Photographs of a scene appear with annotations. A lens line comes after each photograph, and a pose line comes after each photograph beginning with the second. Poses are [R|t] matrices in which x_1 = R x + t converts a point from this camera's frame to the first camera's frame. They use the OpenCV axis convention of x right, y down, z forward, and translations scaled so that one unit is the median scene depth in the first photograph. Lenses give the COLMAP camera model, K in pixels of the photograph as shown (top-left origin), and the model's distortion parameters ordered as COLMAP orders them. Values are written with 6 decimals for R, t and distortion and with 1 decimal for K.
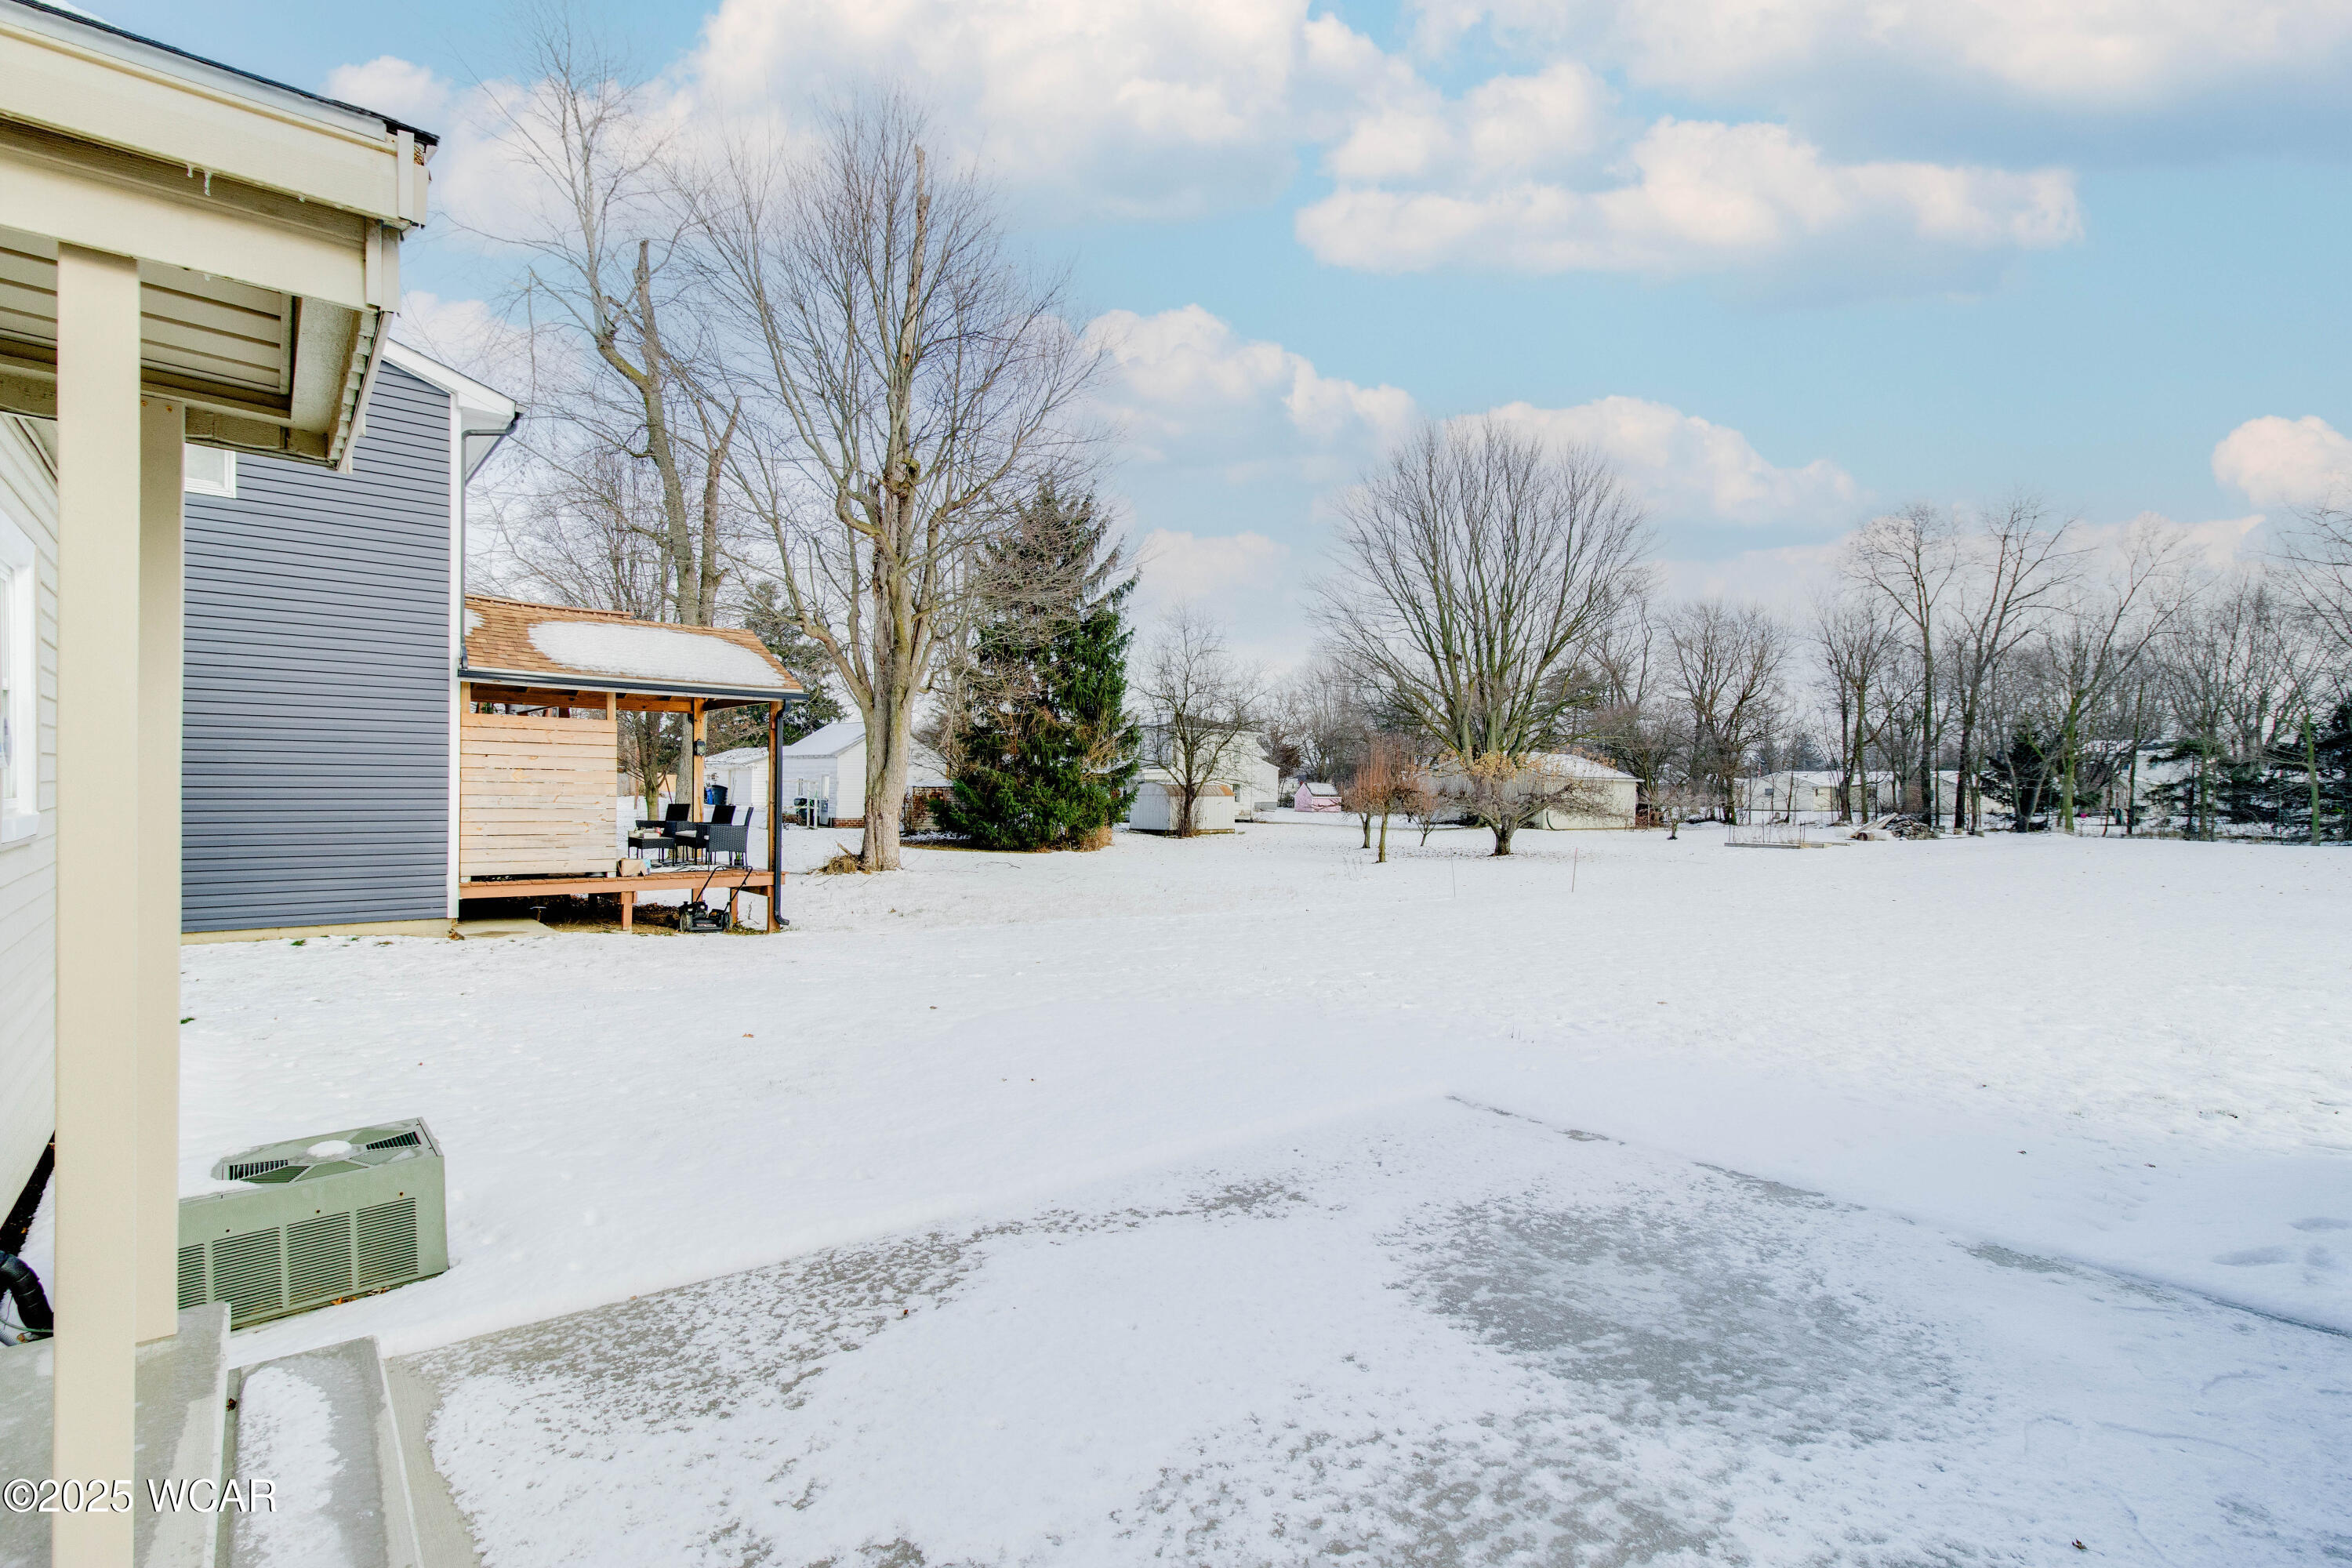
lens RADIAL K [[1086.8, 0, 1172.8], [0, 1086.8, 781.6], [0, 0, 1]] dist [-0.000940, 0.000856]
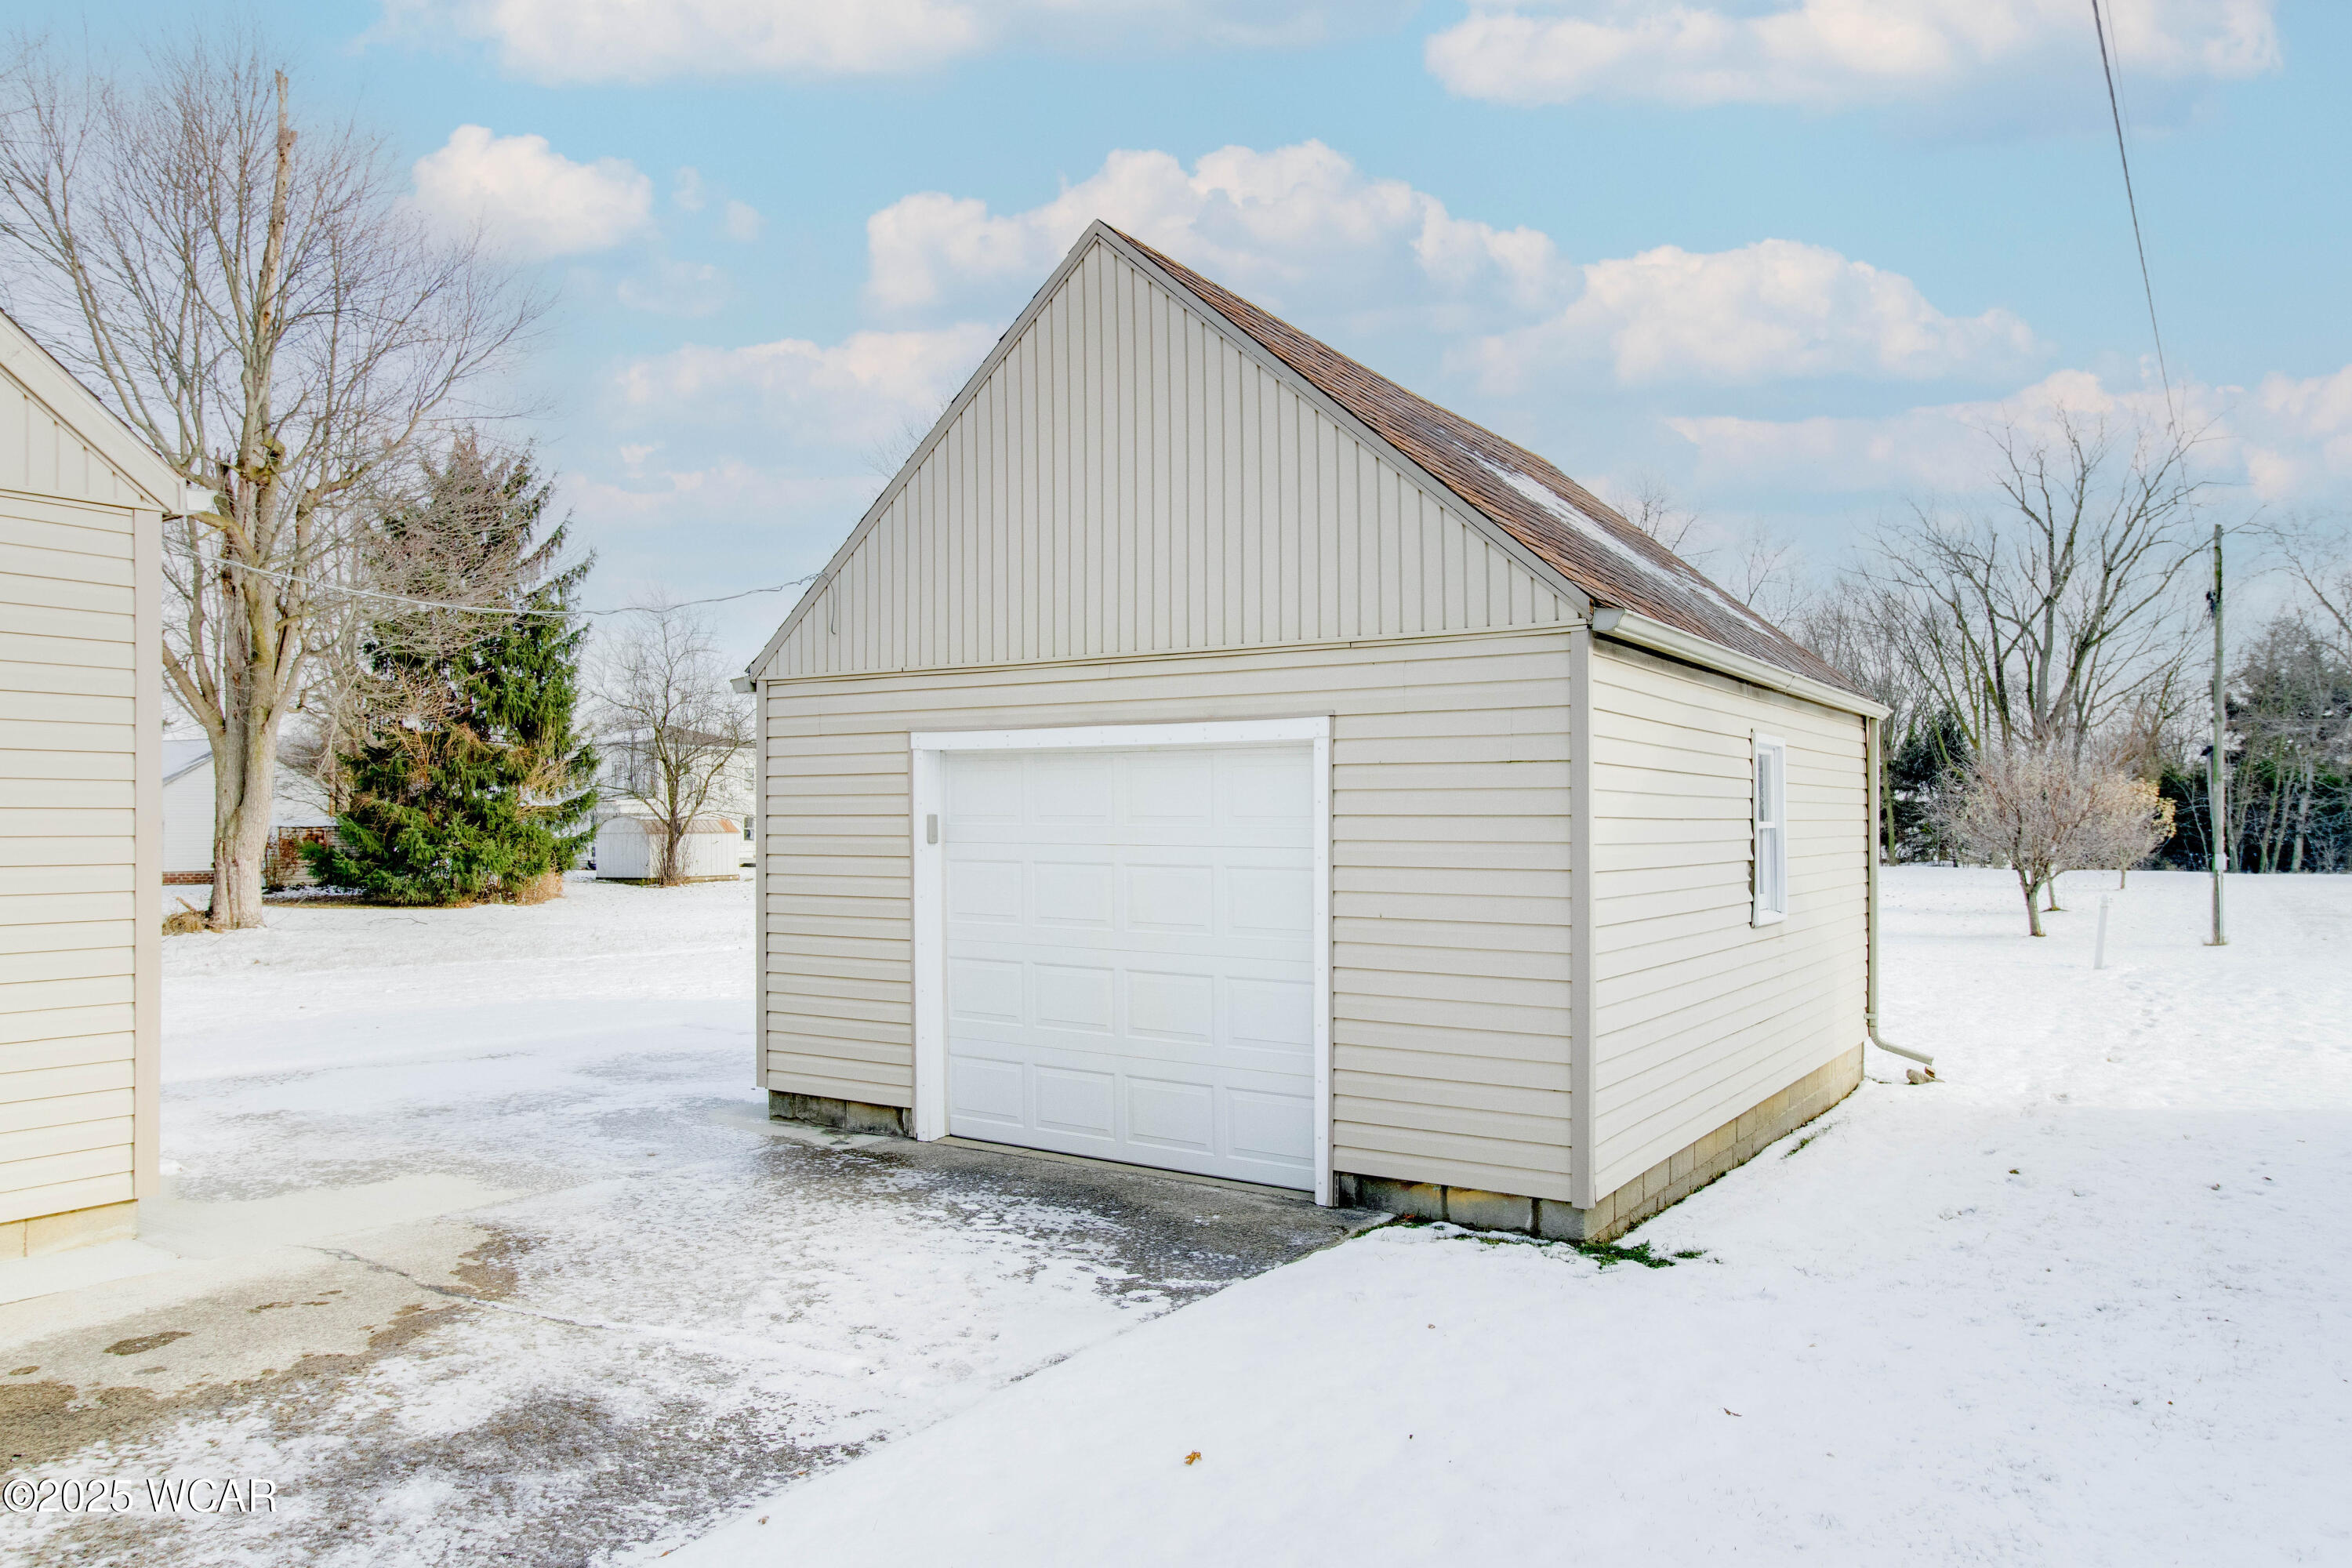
lens RADIAL K [[1561.9, 0, 1180.9], [0, 1561.9, 798.3], [0, 0, 1]] dist [-0.003384, 0.003284]
pose [[0.958225, -0.010712, 0.285816, 0.054409], [0.013187, 0.999890, -0.006736, 0.000096], [-0.285713, 0.010224, 0.958261, -0.229531]]
